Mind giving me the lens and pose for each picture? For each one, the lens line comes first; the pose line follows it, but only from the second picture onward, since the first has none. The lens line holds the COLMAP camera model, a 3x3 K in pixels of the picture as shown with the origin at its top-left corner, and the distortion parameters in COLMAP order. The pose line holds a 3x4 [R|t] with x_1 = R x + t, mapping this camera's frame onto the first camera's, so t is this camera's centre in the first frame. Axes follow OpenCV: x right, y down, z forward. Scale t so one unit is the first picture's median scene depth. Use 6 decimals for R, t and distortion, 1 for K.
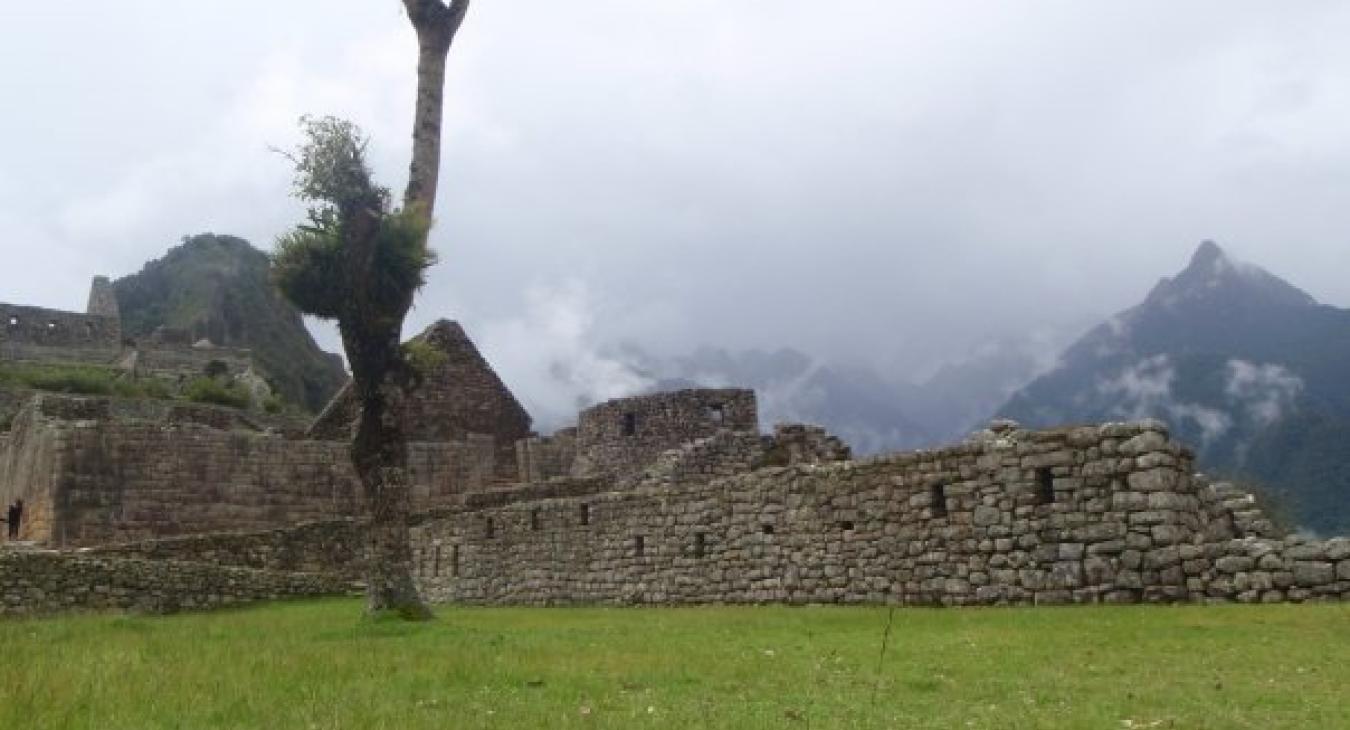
lens RADIAL K [[1139.8, 0, 683.8], [0, 1139.8, 359.2], [0, 0, 1]] dist [-0.069663, 0.049542]
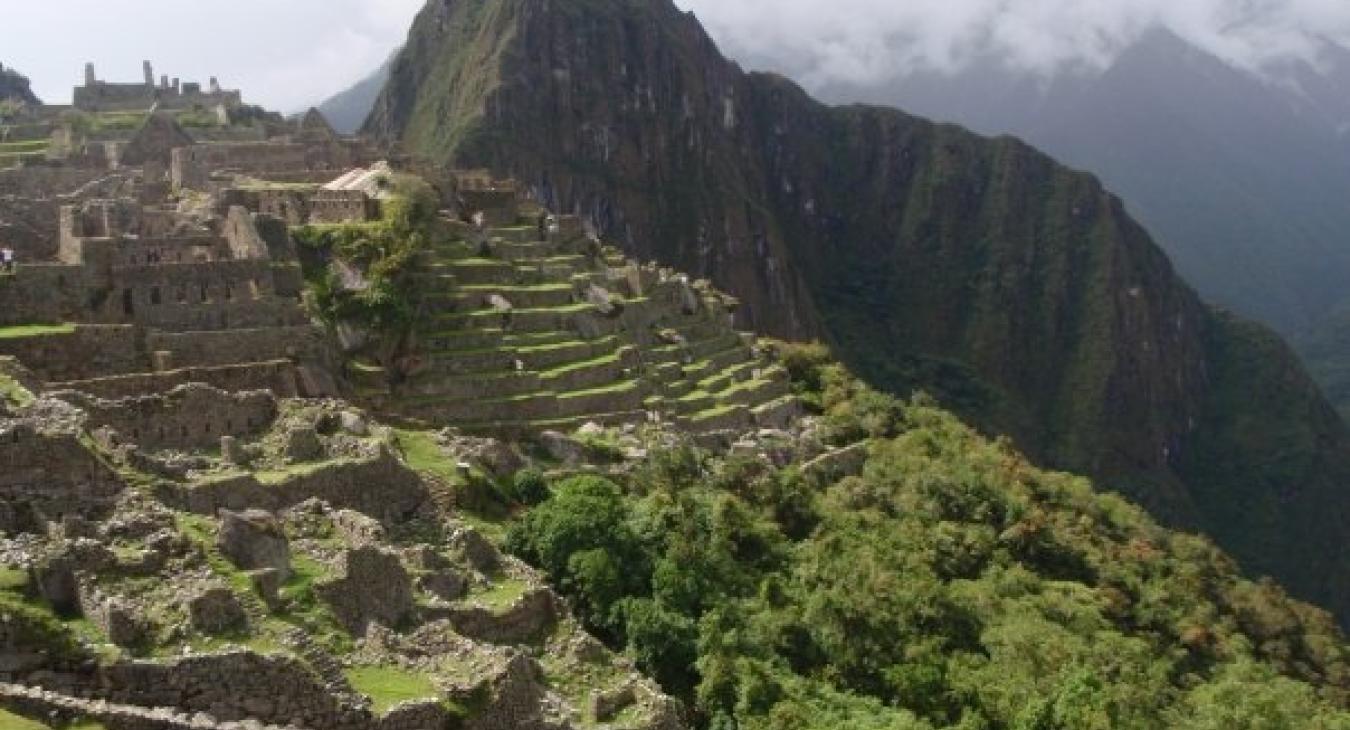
lens RADIAL K [[1139.8, 0, 682.3], [0, 1139.8, 355.9], [0, 0, 1]] dist [-0.069663, 0.049542]
pose [[0.937115, 0.043274, -0.346327, 2.105416], [0.072565, 0.946443, 0.314611, -0.266090], [0.341393, -0.319958, 0.883786, -1.142390]]
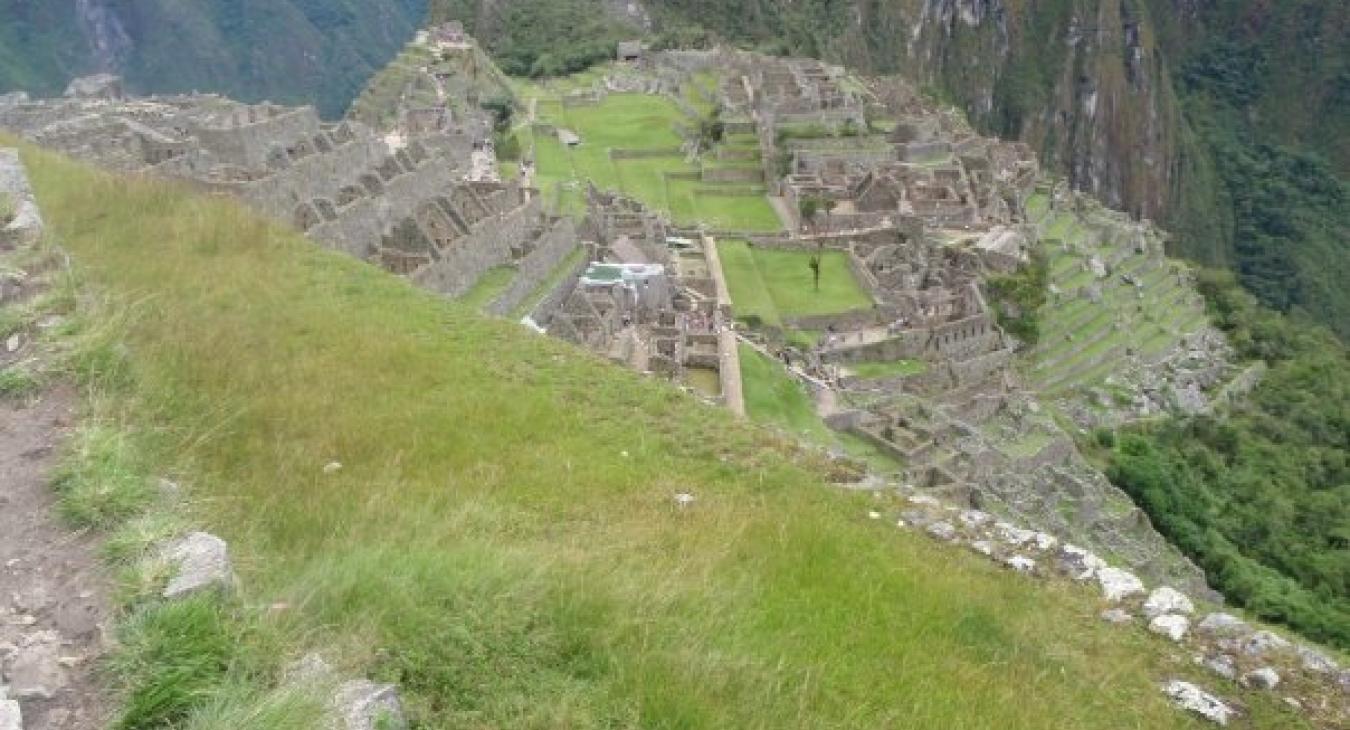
lens RADIAL K [[1139.8, 0, 682.2], [0, 1139.8, 355.2], [0, 0, 1]] dist [-0.069663, 0.049542]
pose [[0.810671, 0.234954, -0.536293, 2.019266], [0.097514, 0.848980, 0.519349, -2.163530], [0.577325, -0.473317, 0.665332, -3.203911]]
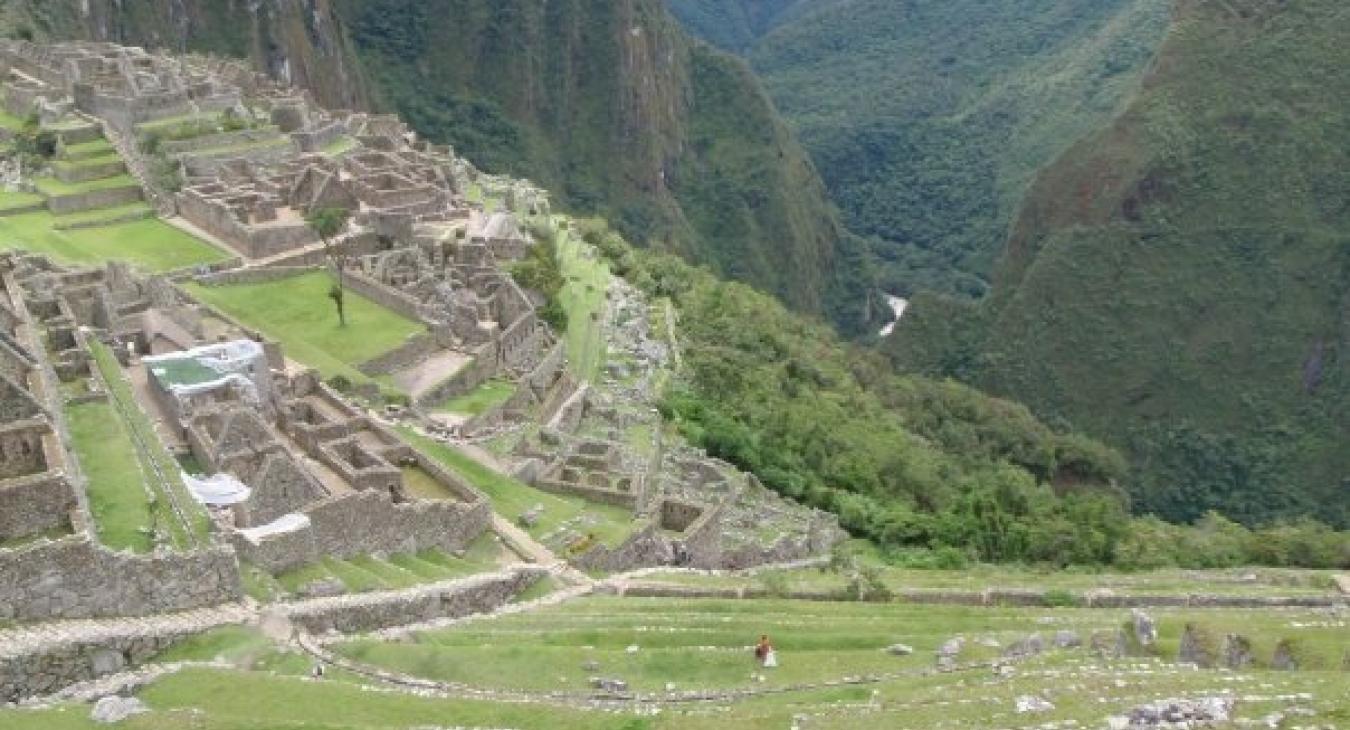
lens RADIAL K [[1139.8, 0, 680.2], [0, 1139.8, 356.8], [0, 0, 1]] dist [-0.069663, 0.049542]
pose [[0.992943, 0.011516, 0.118032, 0.564954], [-0.075199, 0.830743, 0.551553, -1.935371], [-0.091702, -0.556537, 0.825746, -2.847578]]
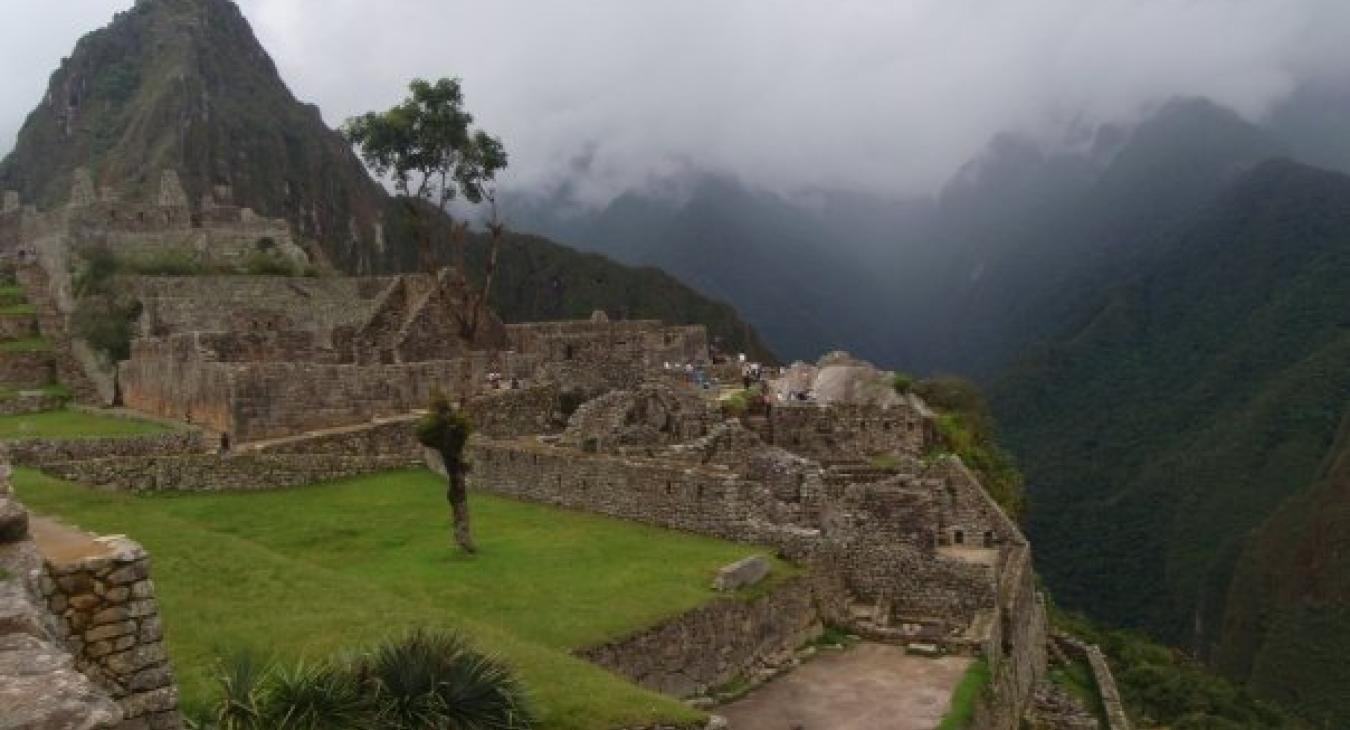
lens RADIAL K [[1139.8, 0, 683.0], [0, 1139.8, 352.7], [0, 0, 1]] dist [-0.069663, 0.049542]
pose [[0.999855, 0.001390, 0.016983, 0.090673], [-0.005130, 0.974978, 0.222242, -0.317055], [-0.016249, -0.222297, 0.974844, -0.610134]]
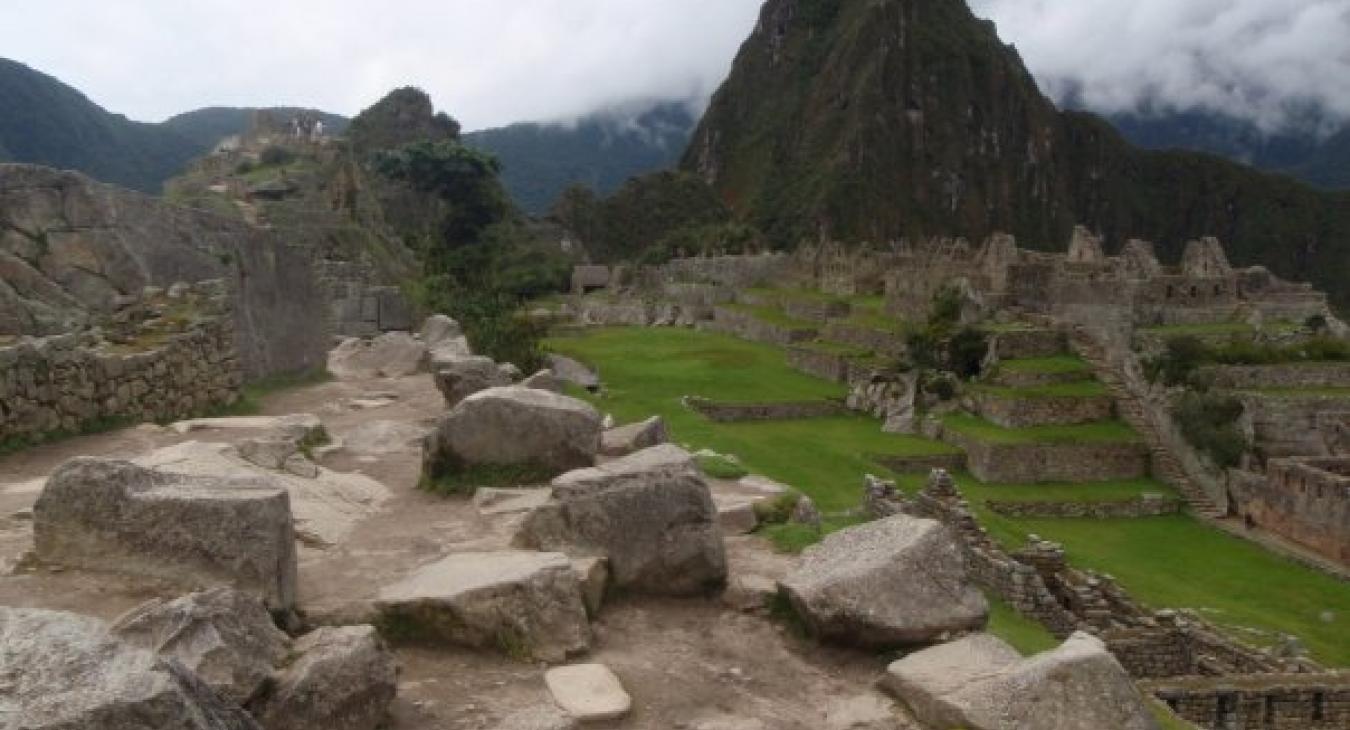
lens RADIAL K [[1139.8, 0, 683.2], [0, 1139.8, 352.2], [0, 0, 1]] dist [-0.069663, 0.049542]
pose [[0.871494, 0.093173, -0.481474, -0.833545], [0.059070, 0.954694, 0.291668, -0.697747], [0.486835, -0.282628, 0.826506, -0.691886]]
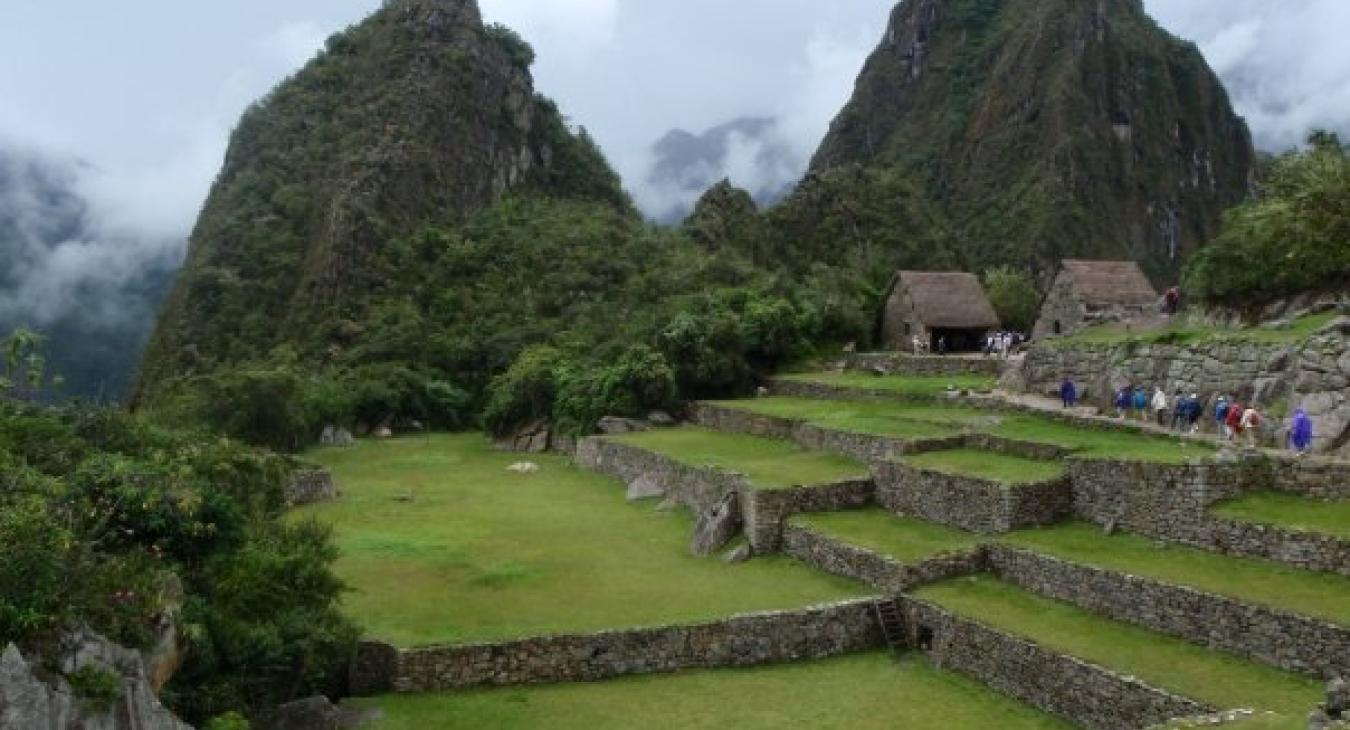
lens RADIAL K [[1139.8, 0, 693.6], [0, 1139.8, 350.0], [0, 0, 1]] dist [-0.069663, 0.049542]
pose [[0.860892, 0.044682, -0.506822, -3.898550], [0.075187, 0.974027, 0.213585, 0.382512], [0.503202, -0.221980, 0.835172, 2.553132]]
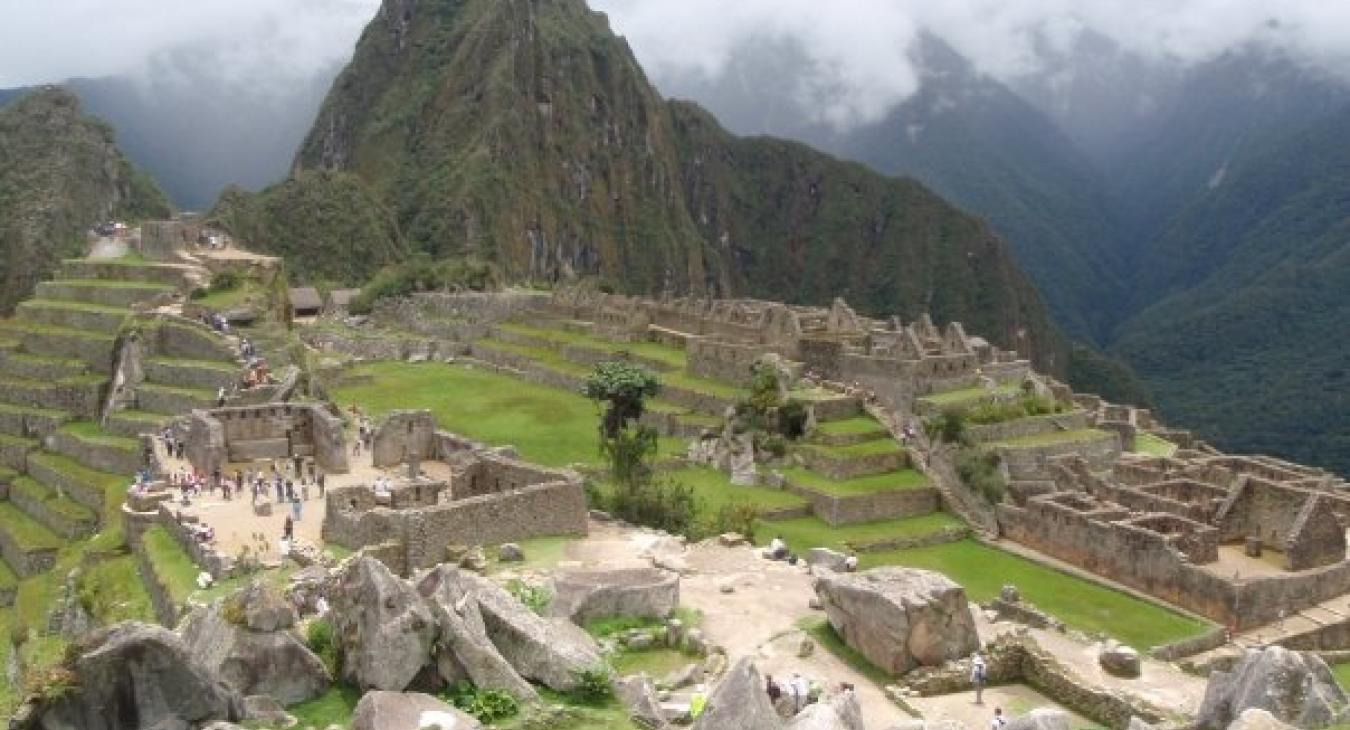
lens RADIAL K [[1139.8, 0, 682.3], [0, 1139.8, 357.0], [0, 0, 1]] dist [-0.069663, 0.049542]
pose [[0.986654, 0.071631, -0.146231, -1.341853], [-0.019457, 0.943473, 0.330878, -1.157712], [0.161666, -0.323617, 0.932275, -1.325056]]
